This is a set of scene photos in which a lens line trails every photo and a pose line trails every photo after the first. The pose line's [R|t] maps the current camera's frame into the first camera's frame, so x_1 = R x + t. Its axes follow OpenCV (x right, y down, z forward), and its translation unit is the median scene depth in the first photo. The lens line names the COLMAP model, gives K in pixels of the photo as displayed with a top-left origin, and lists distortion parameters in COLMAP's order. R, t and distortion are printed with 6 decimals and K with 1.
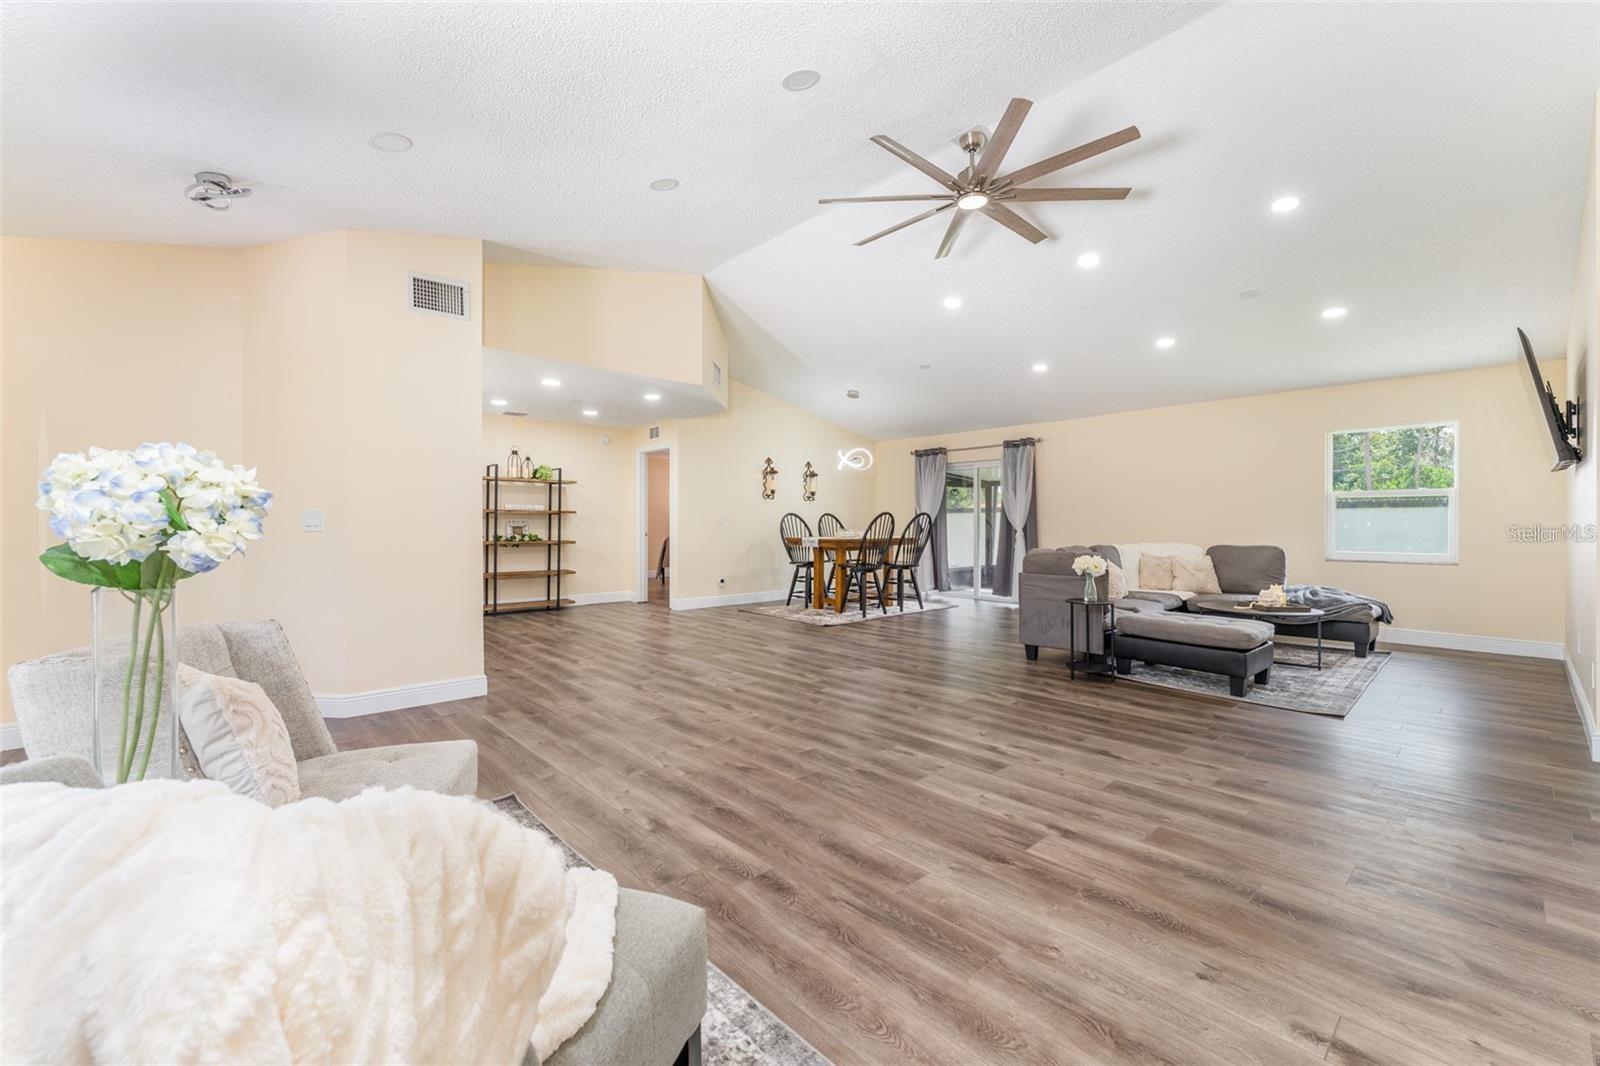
lens RADIAL K [[725.9, 0, 896.0], [0, 725.9, 530.8], [0, 0, 1]] dist [-0.000680, -0.000025]
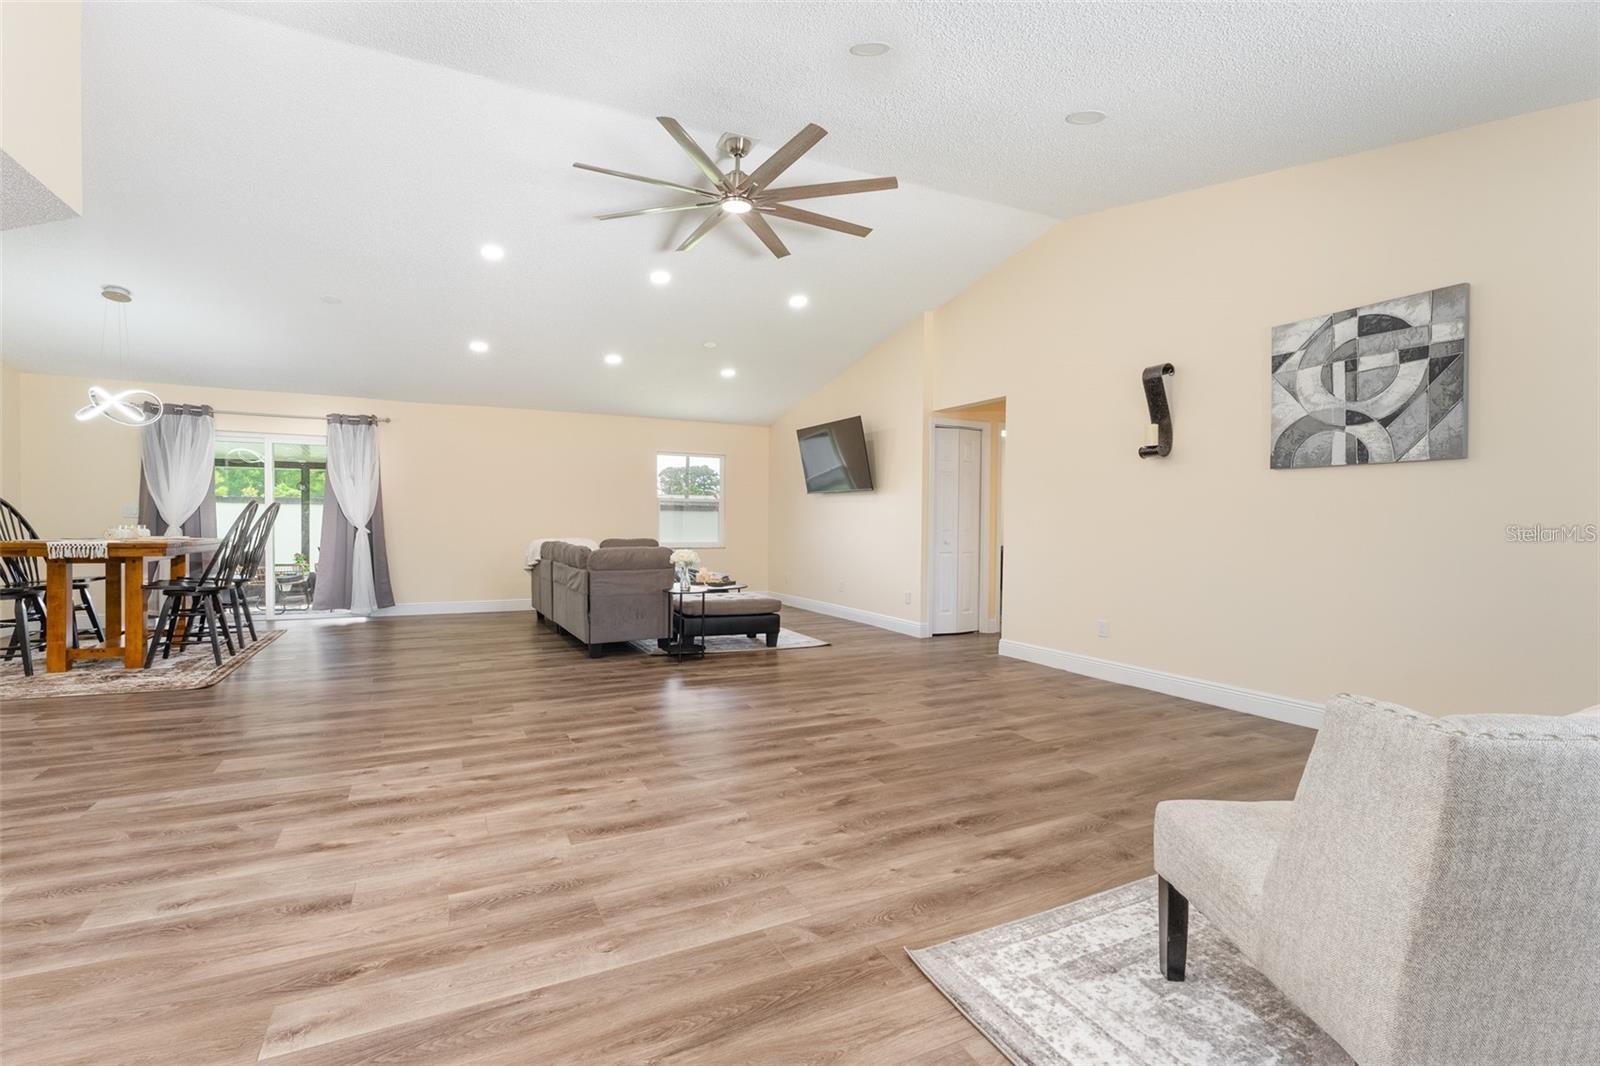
lens RADIAL K [[639.3, 0, 810.4], [0, 639.3, 533.0], [0, 0, 1]] dist [-0.000245, -0.000122]
pose [[0.333706, -0.016464, 0.942533, -0.424078], [0.004619, 0.999864, 0.015830, -0.002945], [-0.942666, -0.000928, 0.333737, 0.354011]]
